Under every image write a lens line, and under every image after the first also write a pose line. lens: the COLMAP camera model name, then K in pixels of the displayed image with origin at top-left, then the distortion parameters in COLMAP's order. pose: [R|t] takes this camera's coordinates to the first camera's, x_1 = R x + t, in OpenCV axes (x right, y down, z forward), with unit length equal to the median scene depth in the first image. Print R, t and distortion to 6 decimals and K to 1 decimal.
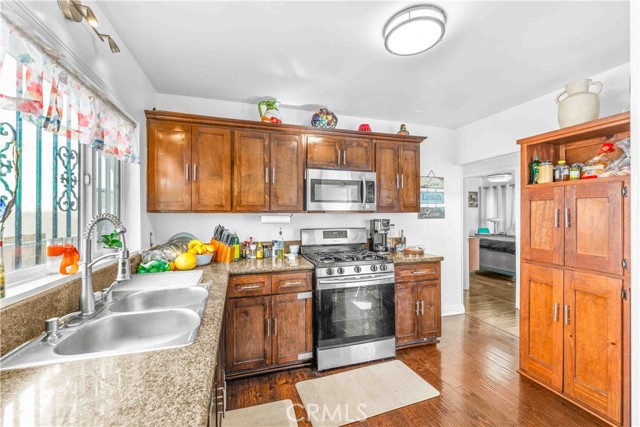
lens RADIAL K [[261.7, 0, 317.6], [0, 261.7, 211.9], [0, 0, 1]] dist [-0.006475, -0.000800]
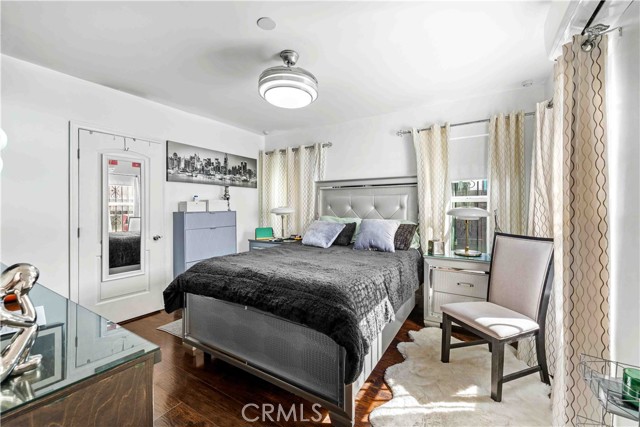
lens RADIAL K [[261.7, 0, 318.8], [0, 261.7, 209.6], [0, 0, 1]] dist [-0.006475, -0.000800]
pose [[0.756516, -0.004495, 0.653960, 0.424186], [-0.002659, 0.999947, 0.009949, 0.024317], [-0.653970, -0.009266, 0.756464, 0.603499]]
